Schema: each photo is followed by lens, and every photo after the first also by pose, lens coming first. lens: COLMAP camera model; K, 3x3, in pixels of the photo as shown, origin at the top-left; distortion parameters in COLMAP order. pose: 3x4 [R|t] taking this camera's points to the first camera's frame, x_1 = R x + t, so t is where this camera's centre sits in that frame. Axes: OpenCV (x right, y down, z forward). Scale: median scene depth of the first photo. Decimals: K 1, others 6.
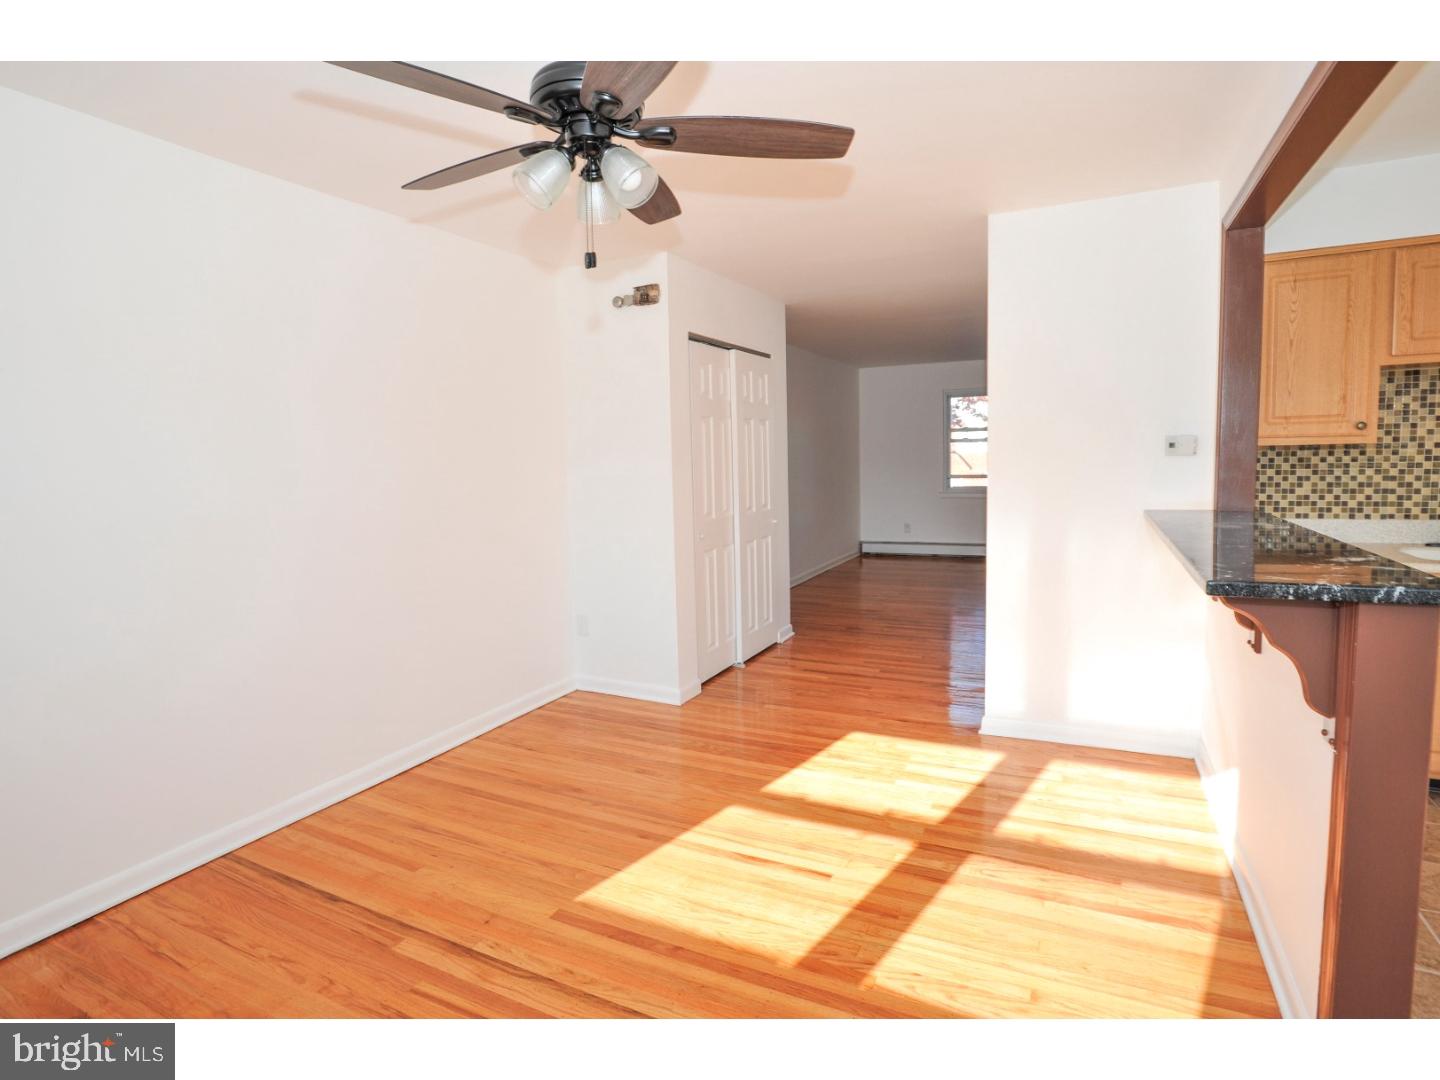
lens RADIAL K [[739.1, 0, 717.7], [0, 739.1, 531.8], [0, 0, 1]] dist [-0.063548, 0.023188]
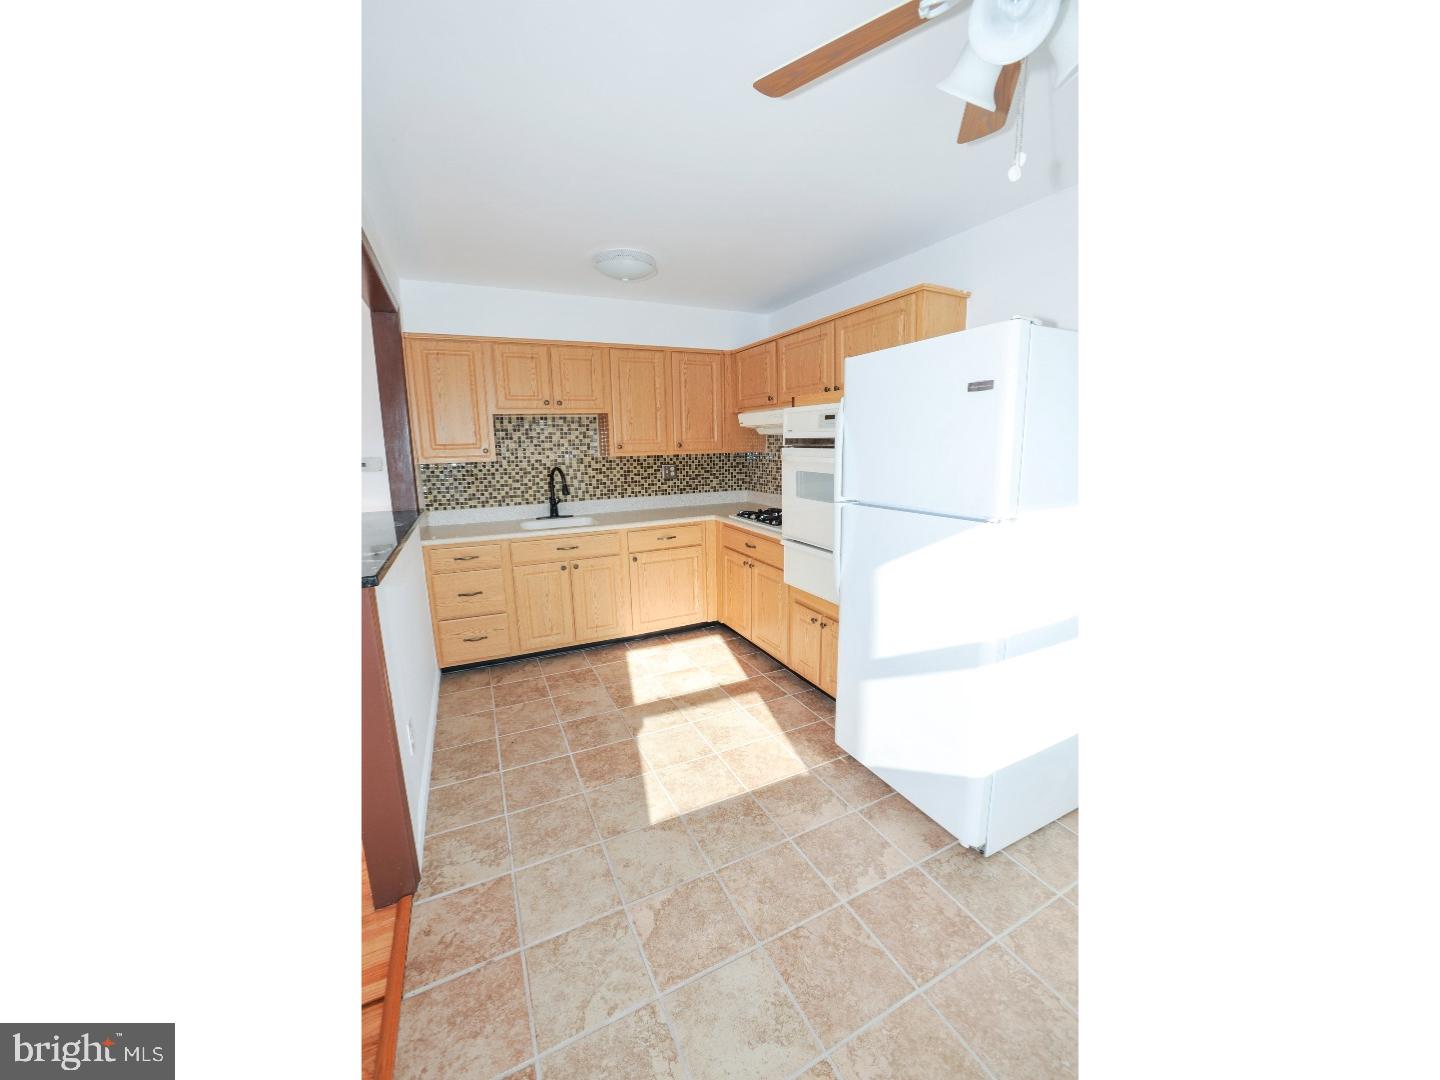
lens RADIAL K [[525.1, 0, 720.0], [0, 525.1, 540.0], [0, 0, 1]] dist [-0.054160, 0.000079]
pose [[0.608213, -0.126819, 0.783578, 0.256353], [0.079583, 0.991923, 0.098767, -0.019994], [-0.789774, 0.002288, 0.613393, -0.136329]]
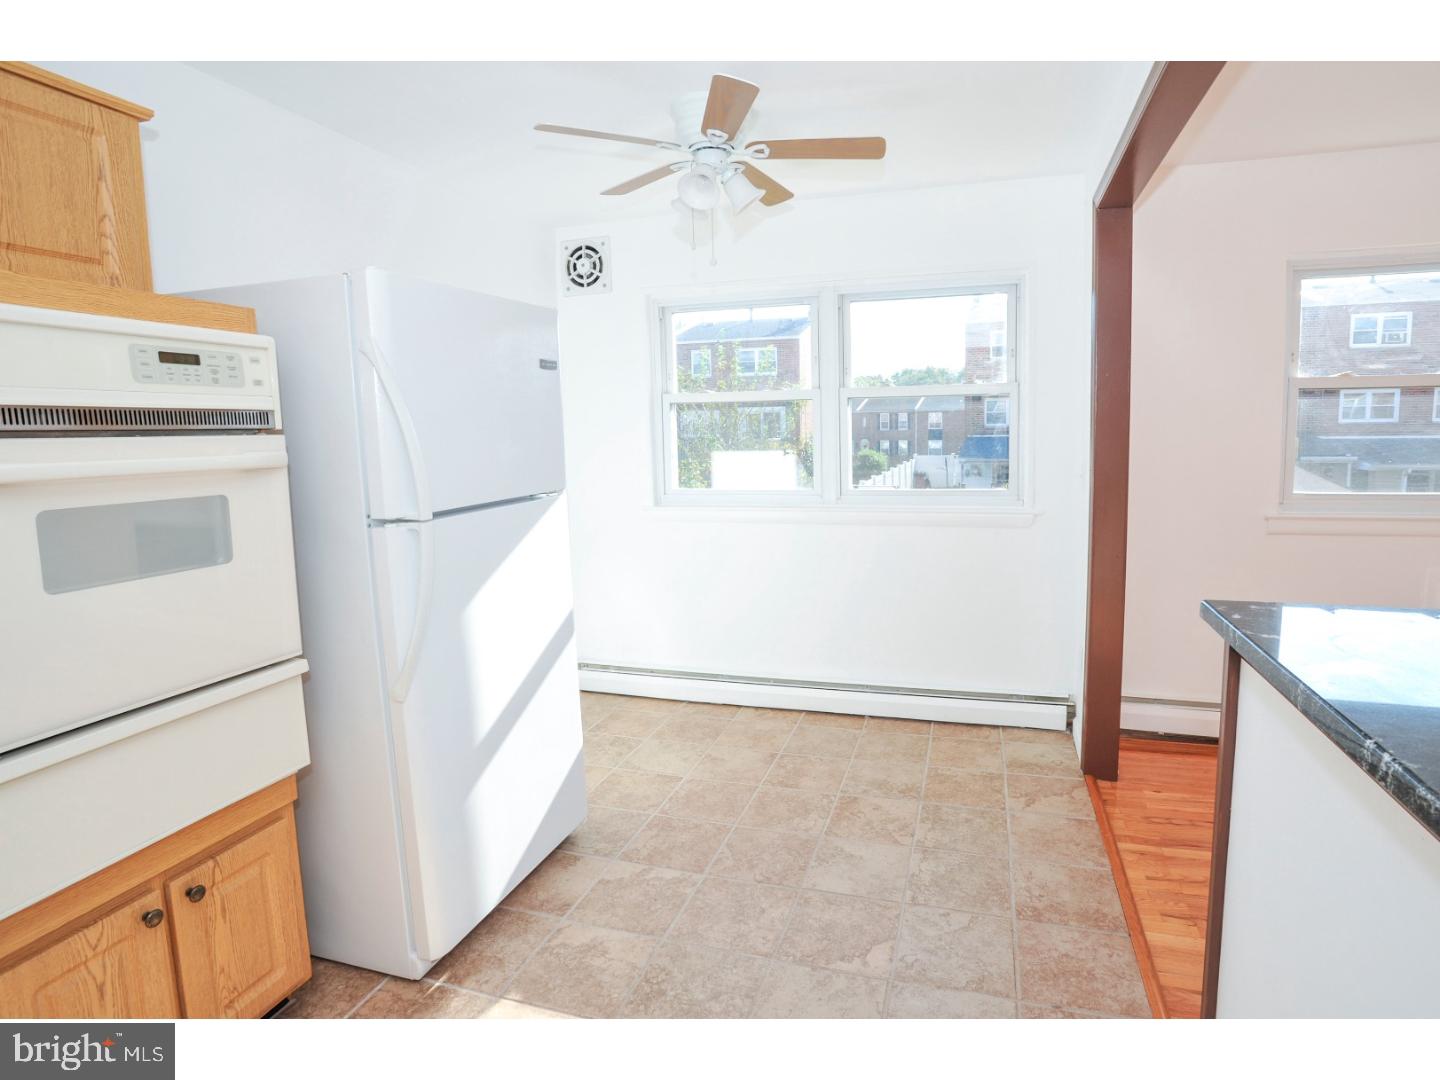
lens RADIAL K [[765.0, 0, 786.8], [0, 765.0, 512.5], [0, 0, 1]] dist [-0.040872, 0.001160]
pose [[-0.976857, 0.067696, -0.202898, 0.747241], [0.022453, 0.975808, 0.217473, -0.113476], [0.212712, 0.207884, -0.954745, 0.764098]]
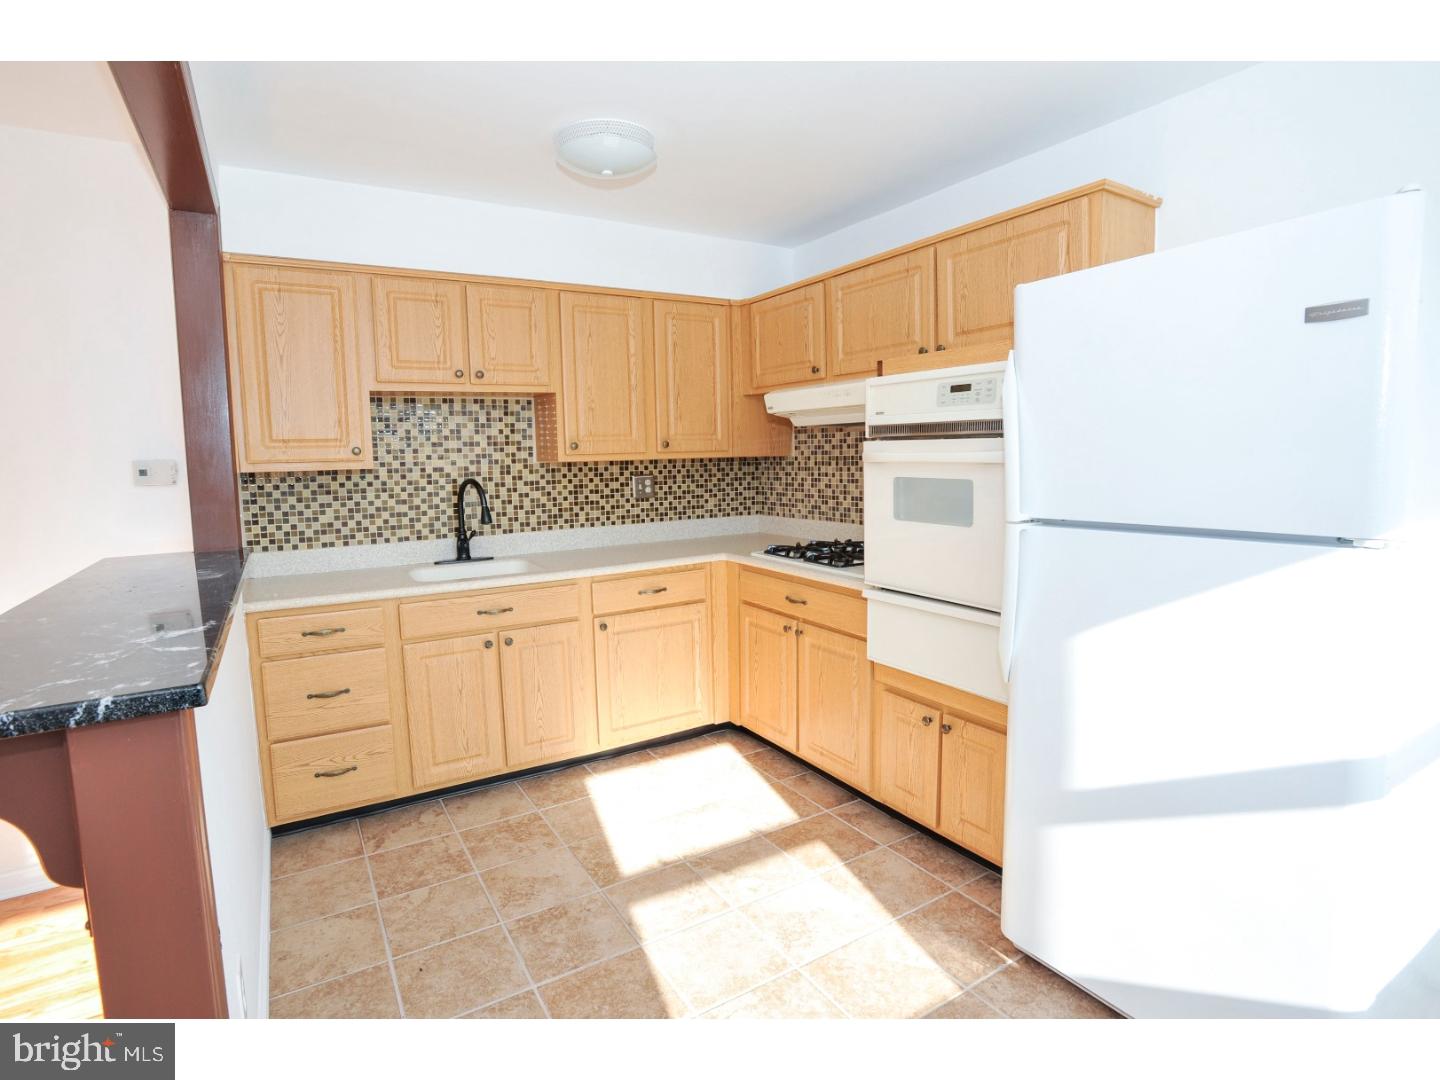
lens RADIAL K [[739.1, 0, 717.7], [0, 739.1, 531.8], [0, 0, 1]] dist [-0.063548, 0.023188]
pose [[0.529940, -0.071236, 0.845038, 0.293211], [0.091798, 0.995429, 0.026346, -0.018343], [-0.843052, 0.063611, 0.534057, 0.054731]]
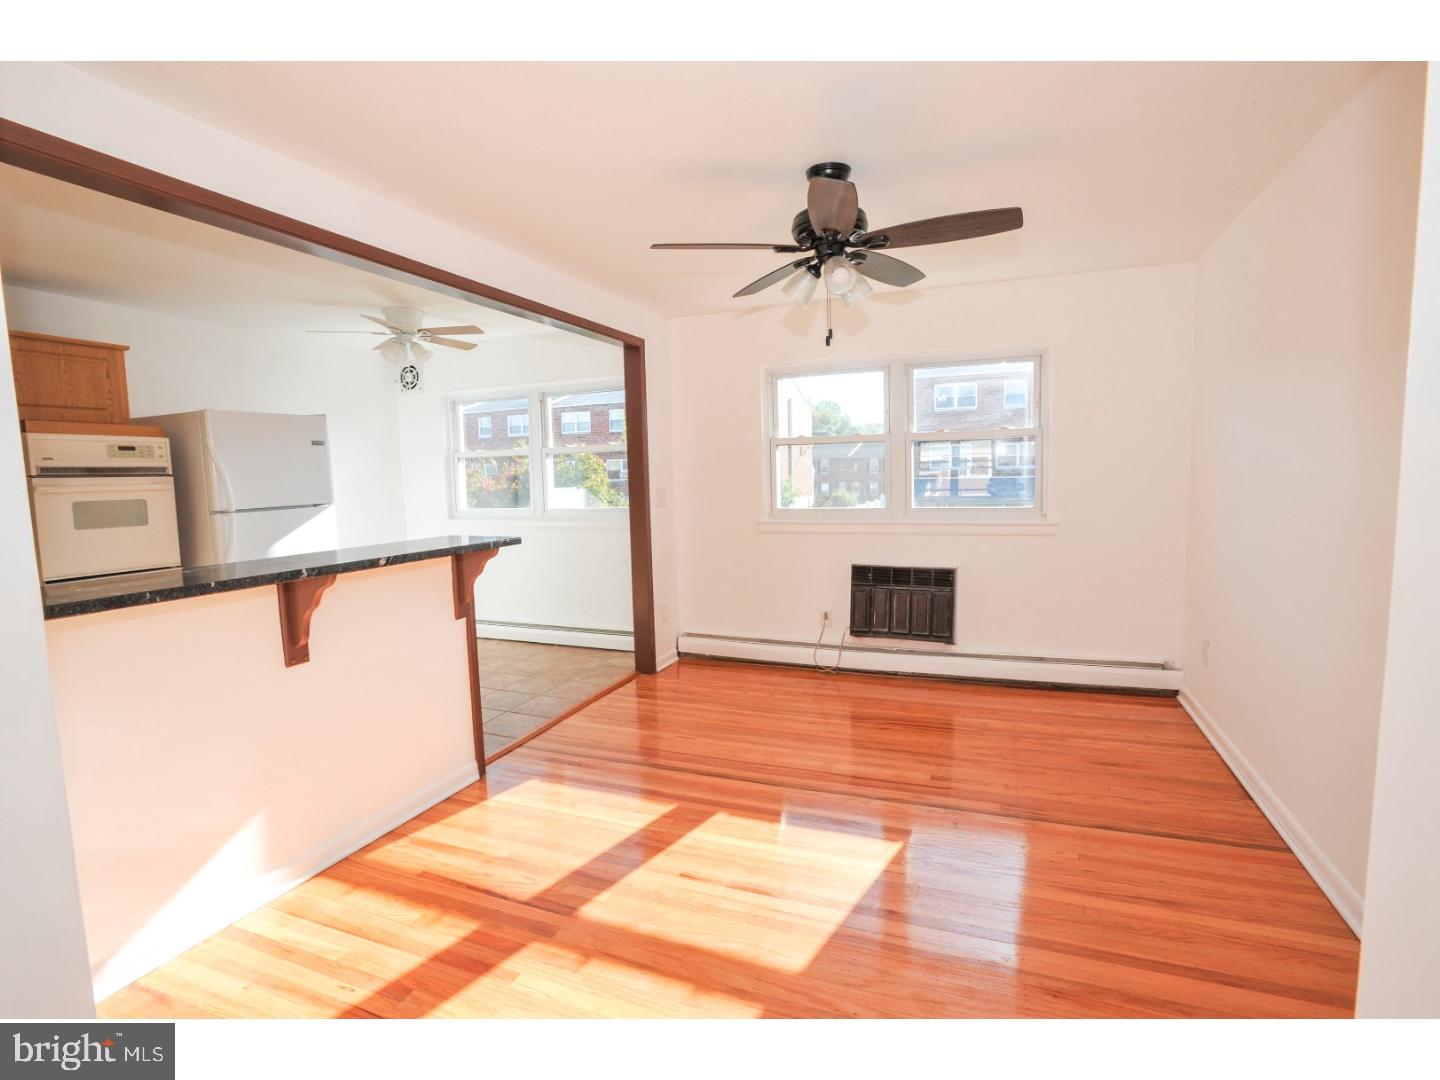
lens RADIAL K [[701.4, 0, 715.5], [0, 701.4, 544.4], [0, 0, 1]] dist [-0.061510, 0.022588]
pose [[-0.994989, 0.059579, -0.080299, 0.120801], [0.041911, 0.977641, 0.206063, -0.151042], [0.090781, 0.201665, -0.975239, 1.471754]]
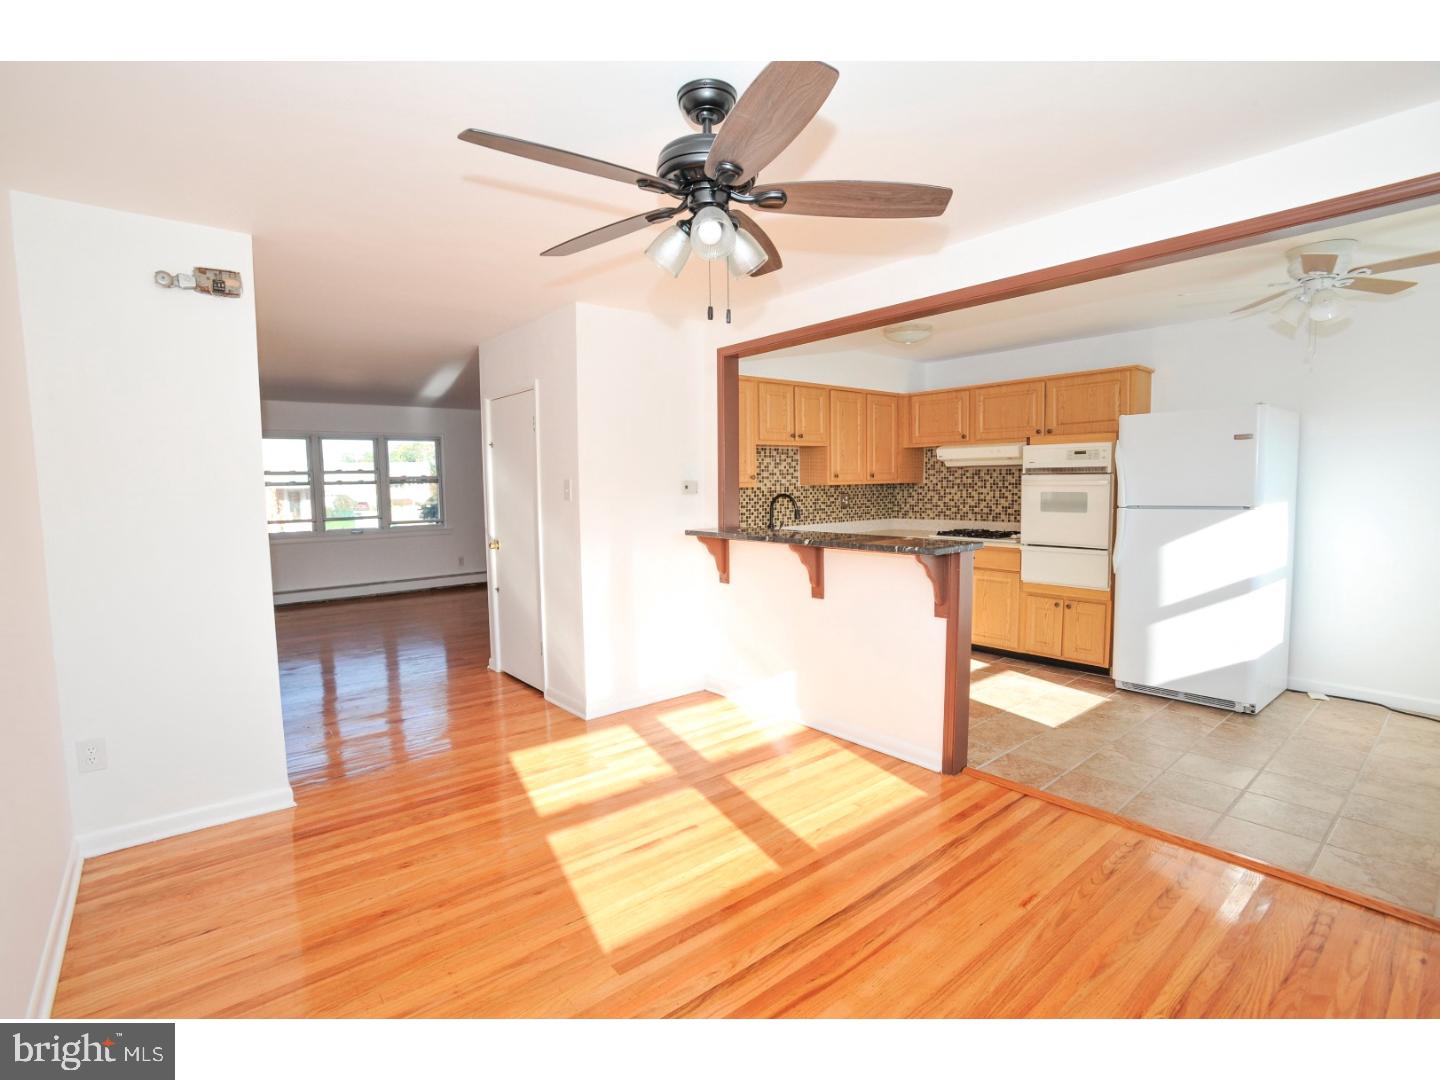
lens RADIAL K [[701.4, 0, 715.5], [0, 701.4, 544.4], [0, 0, 1]] dist [-0.061510, 0.022588]
pose [[0.406739, -0.057330, 0.911744, -0.699885], [0.097436, 0.995059, 0.019101, -0.021598], [-0.908333, 0.081067, 0.410315, 0.345438]]
